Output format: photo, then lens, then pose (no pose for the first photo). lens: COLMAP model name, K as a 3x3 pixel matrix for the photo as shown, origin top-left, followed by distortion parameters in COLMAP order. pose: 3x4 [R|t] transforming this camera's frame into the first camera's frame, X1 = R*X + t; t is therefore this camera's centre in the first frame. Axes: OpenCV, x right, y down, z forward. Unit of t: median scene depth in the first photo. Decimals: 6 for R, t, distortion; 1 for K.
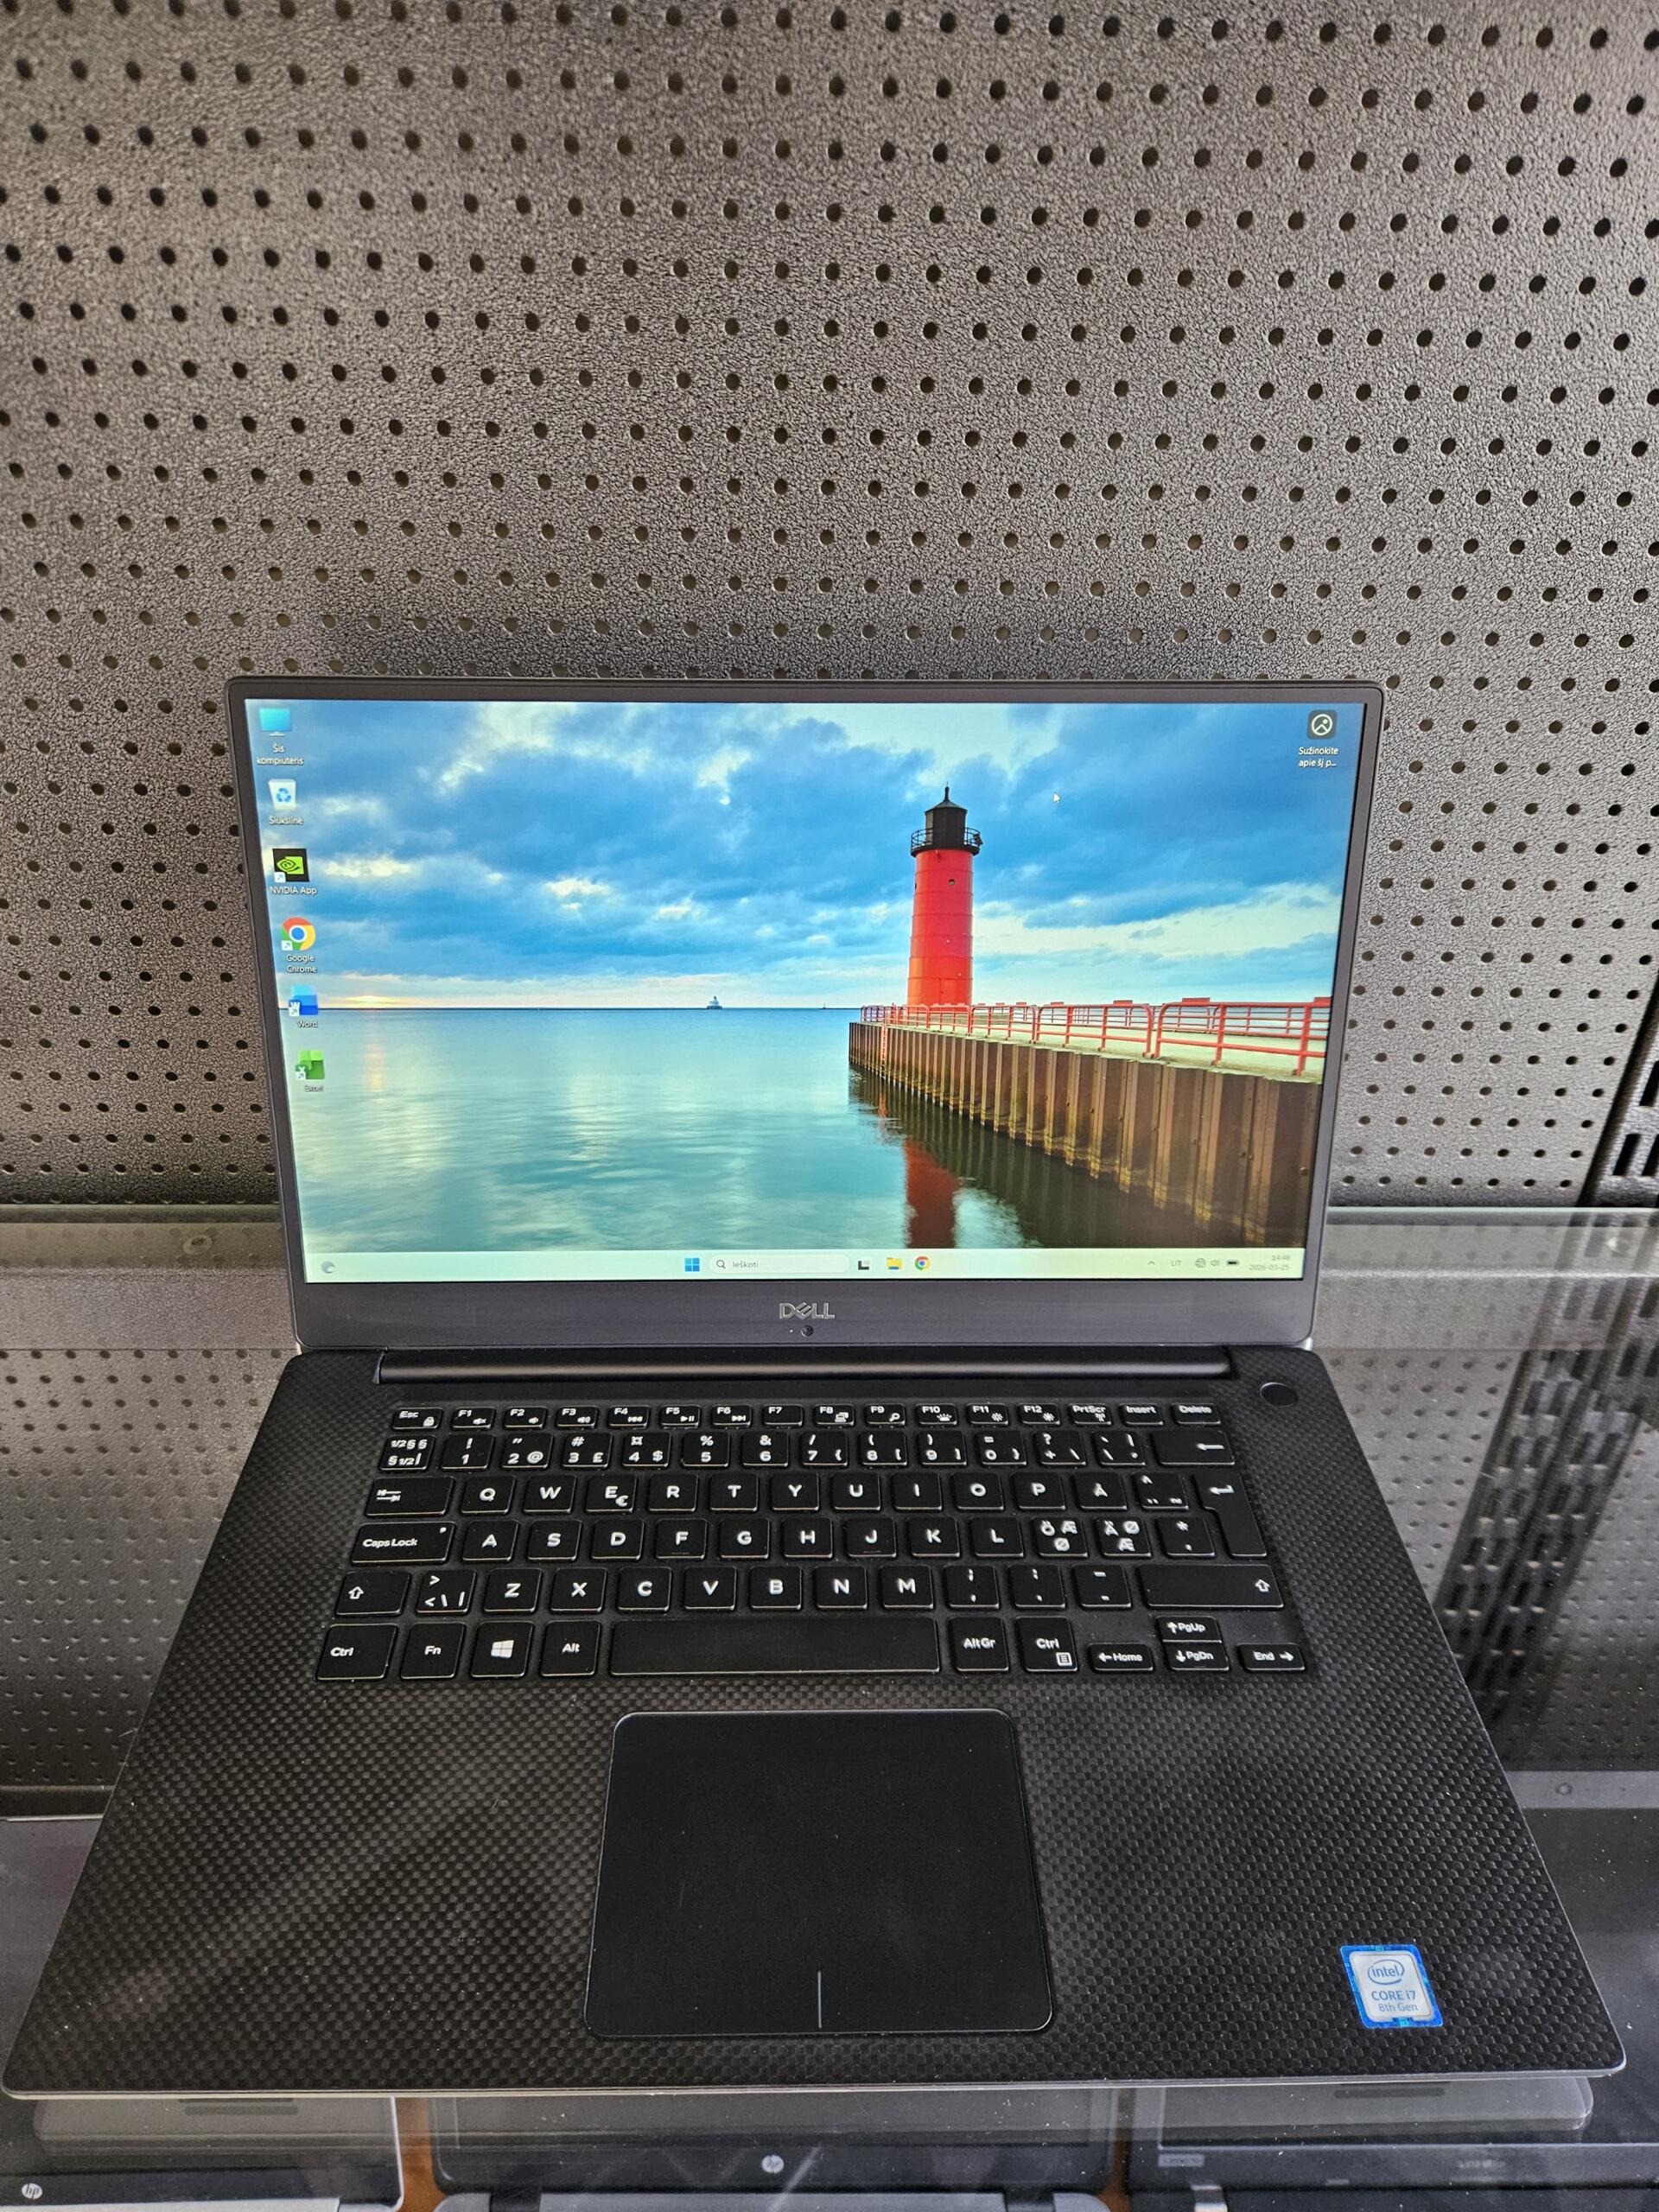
lens RADIAL K [[1499.8, 0, 815.2], [0, 1499.8, 1088.3], [0, 0, 1]] dist [0.070721, -0.097022]
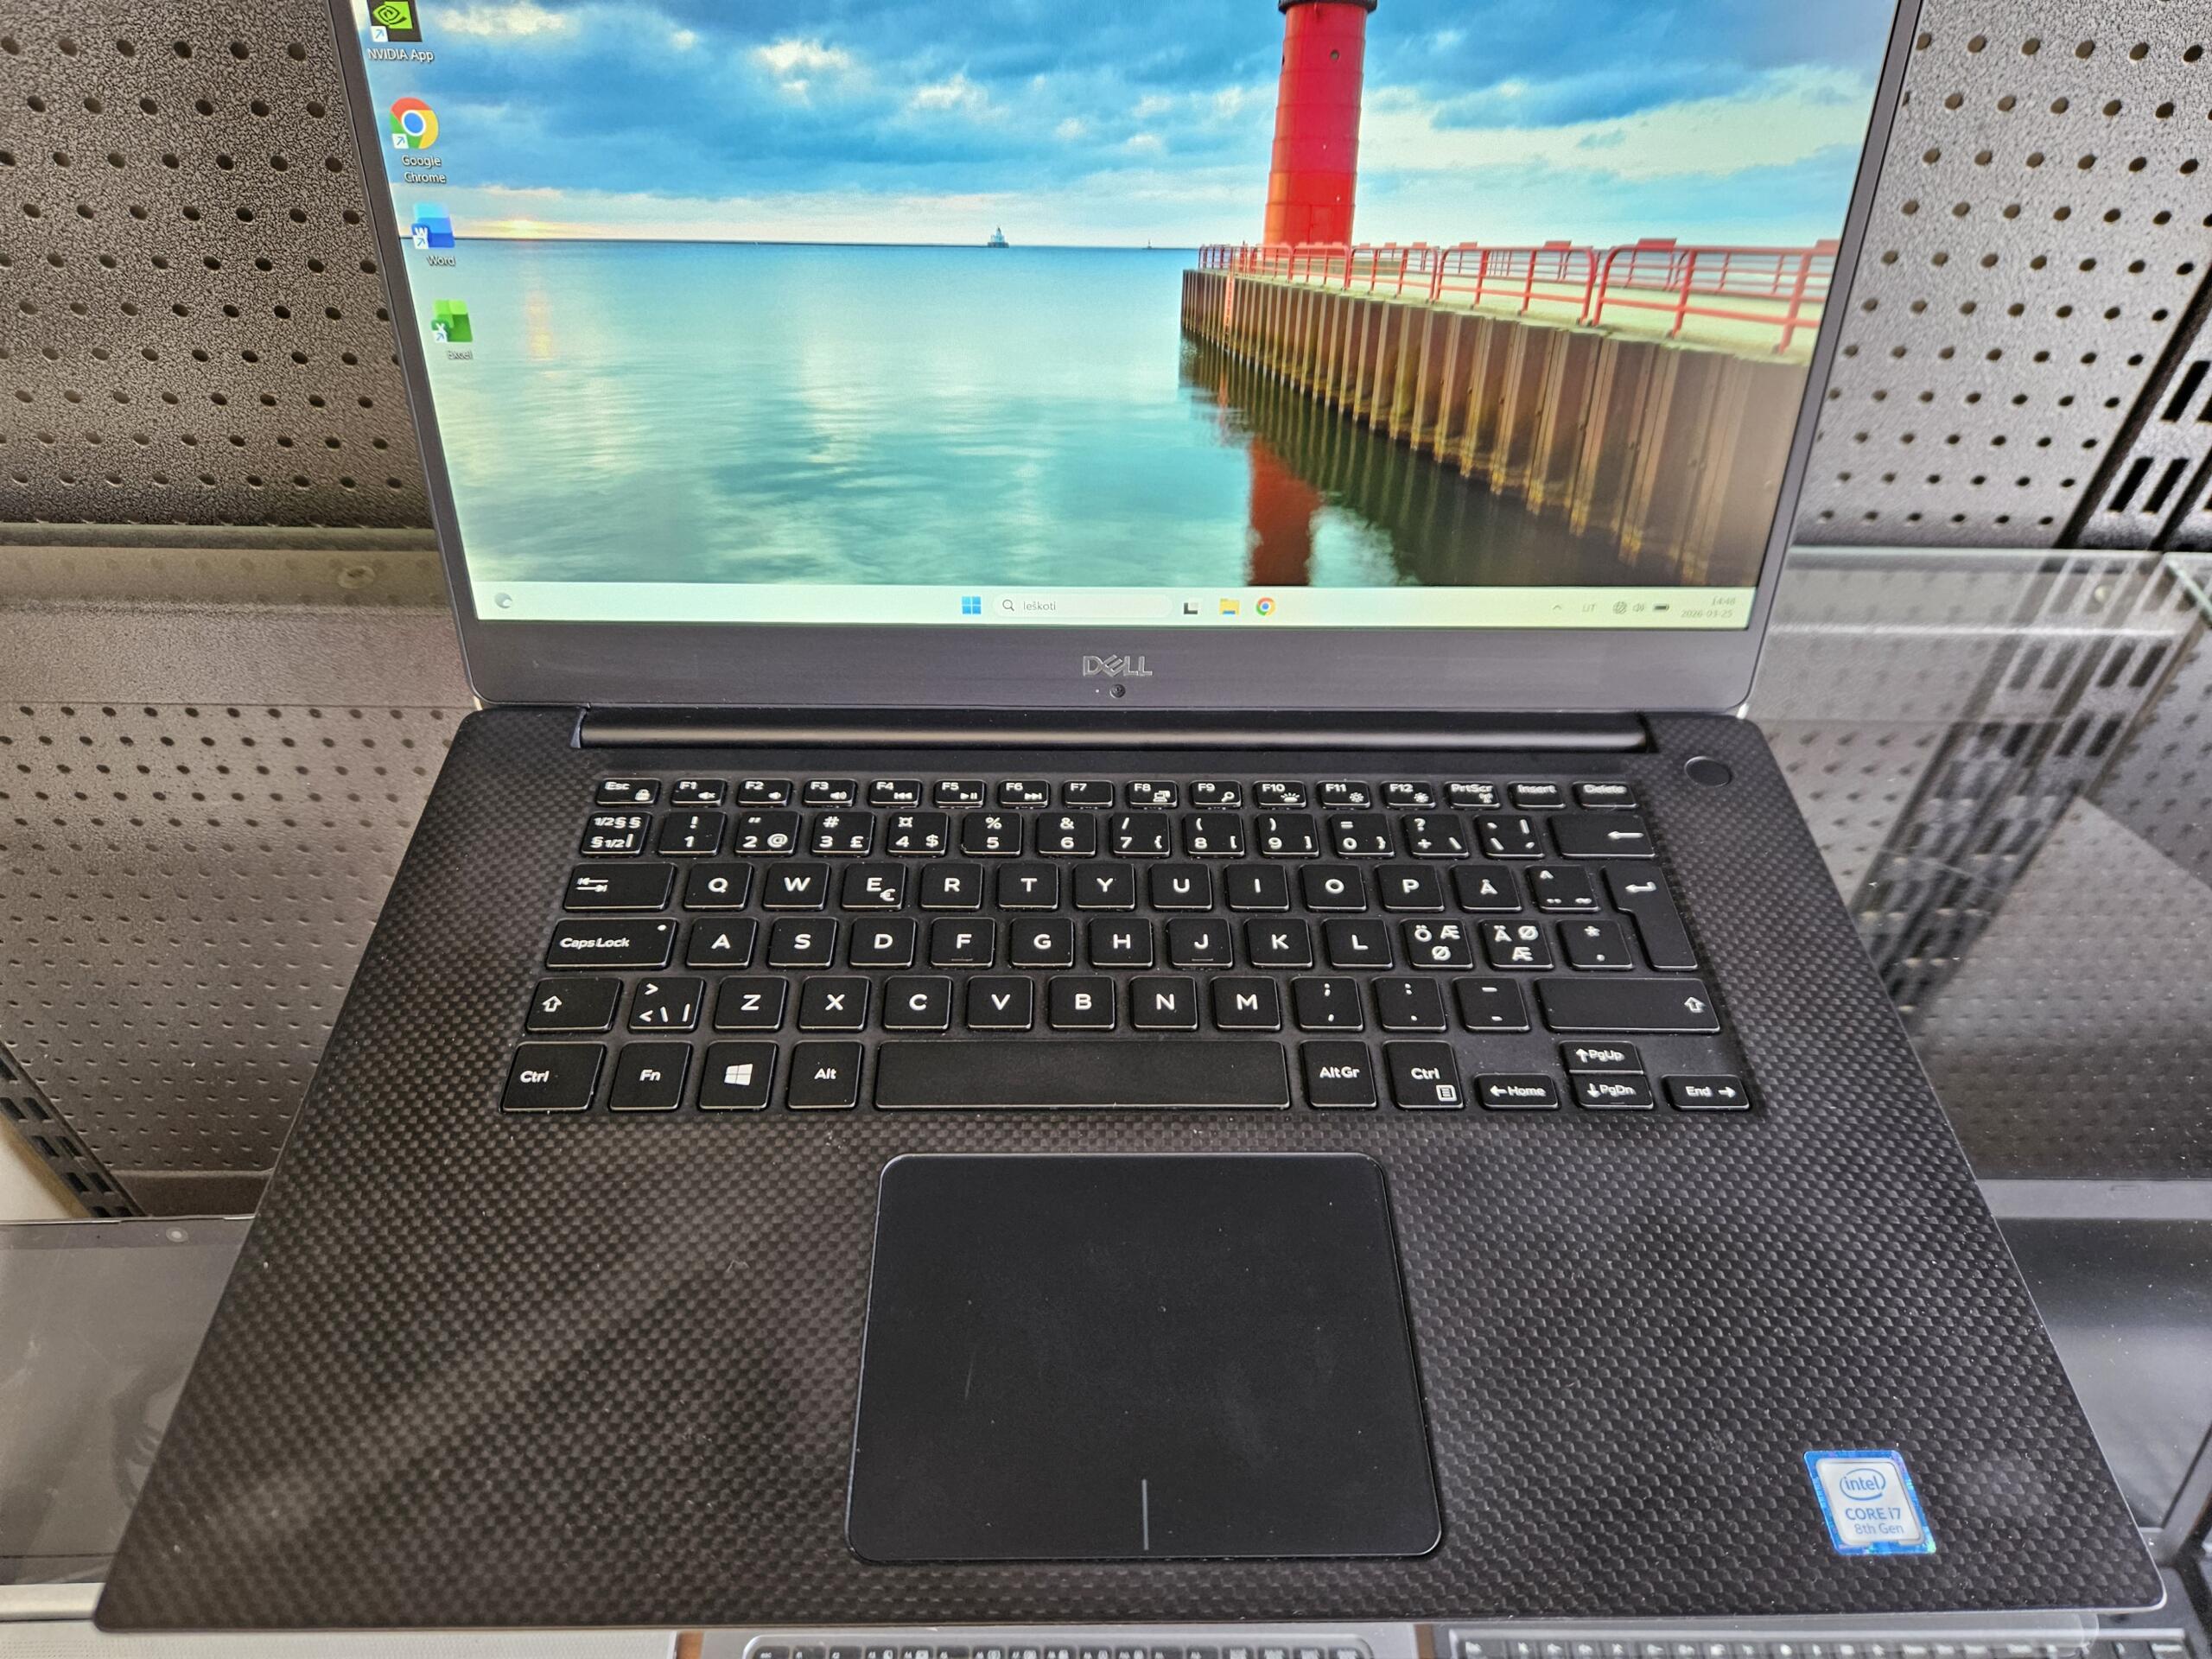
lens RADIAL K [[1499.8, 0, 1098.7], [0, 1499.8, 833.7], [0, 0, 1]] dist [0.070721, -0.097022]
pose [[0.999950, 0.009142, 0.004047, -0.019129], [-0.009836, 0.972026, 0.234668, 0.051566], [-0.001788, -0.234696, 0.972067, 0.223103]]
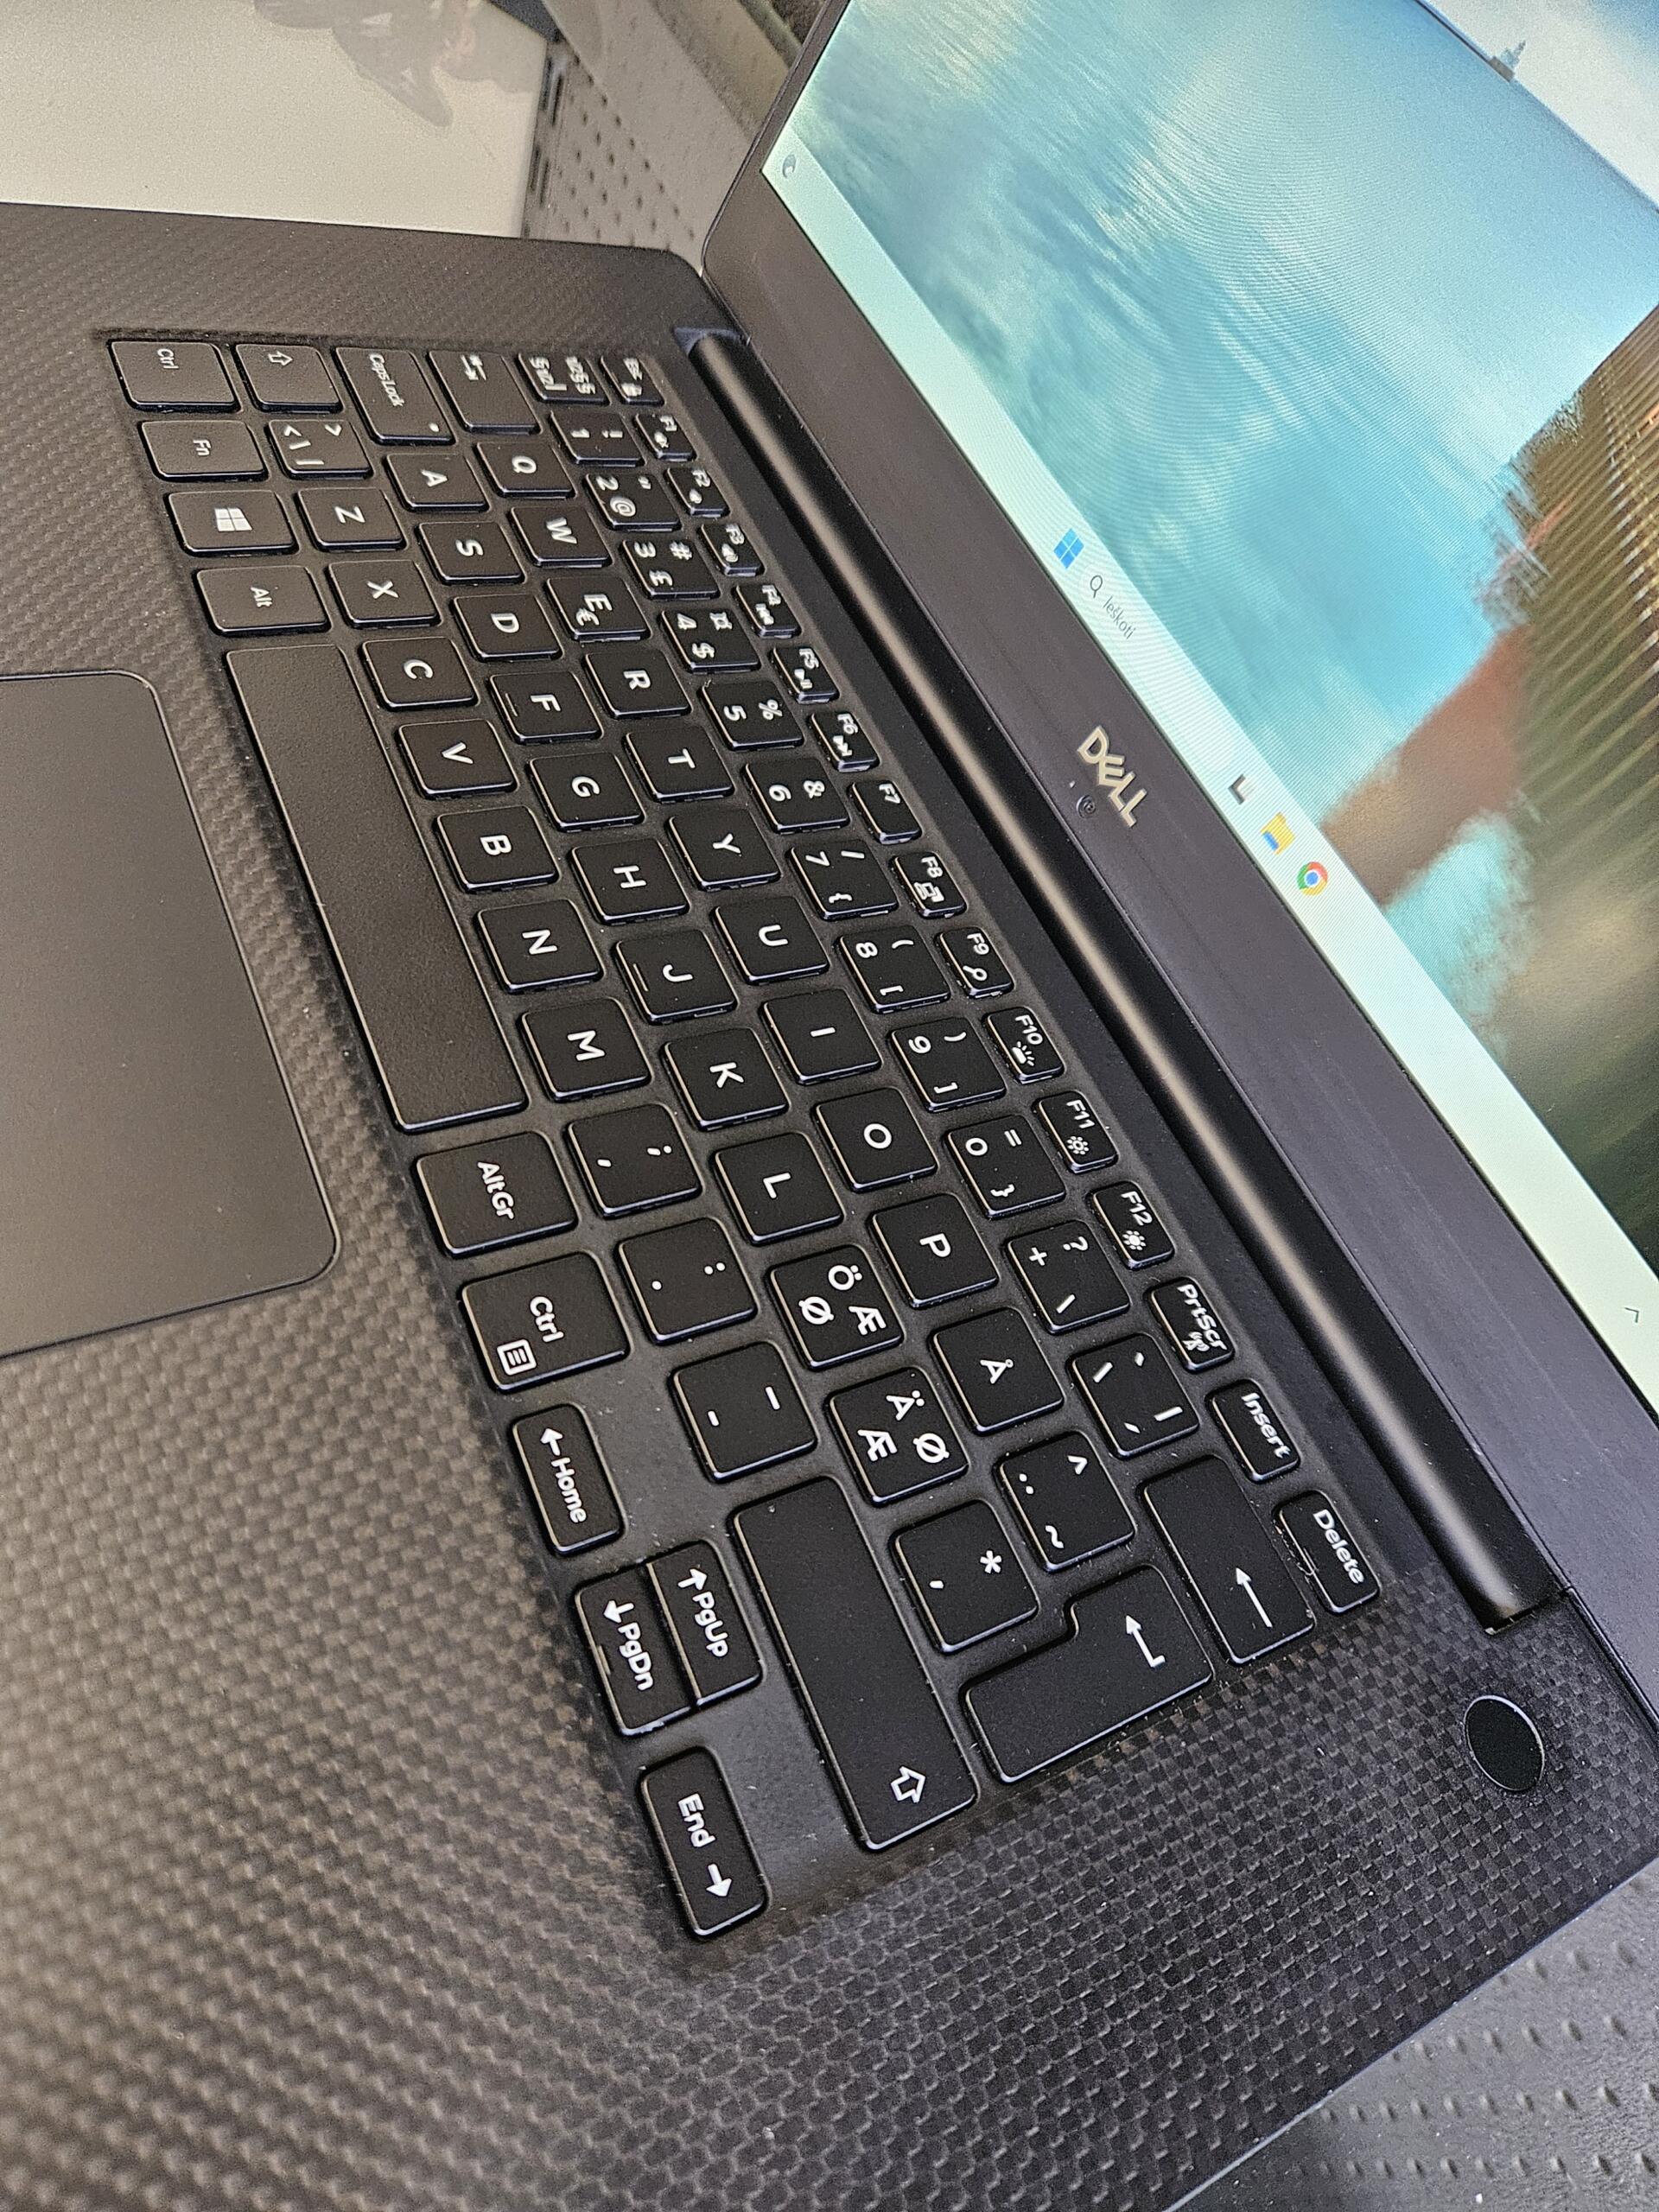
lens RADIAL K [[1499.8, 0, 815.2], [0, 1499.8, 1088.3], [0, 0, 1]] dist [0.070721, -0.097022]
pose [[0.400798, 0.806304, -0.435012, 0.277943], [-0.710211, 0.573391, 0.408439, 0.076651], [0.578758, 0.145249, 0.802460, 0.581963]]
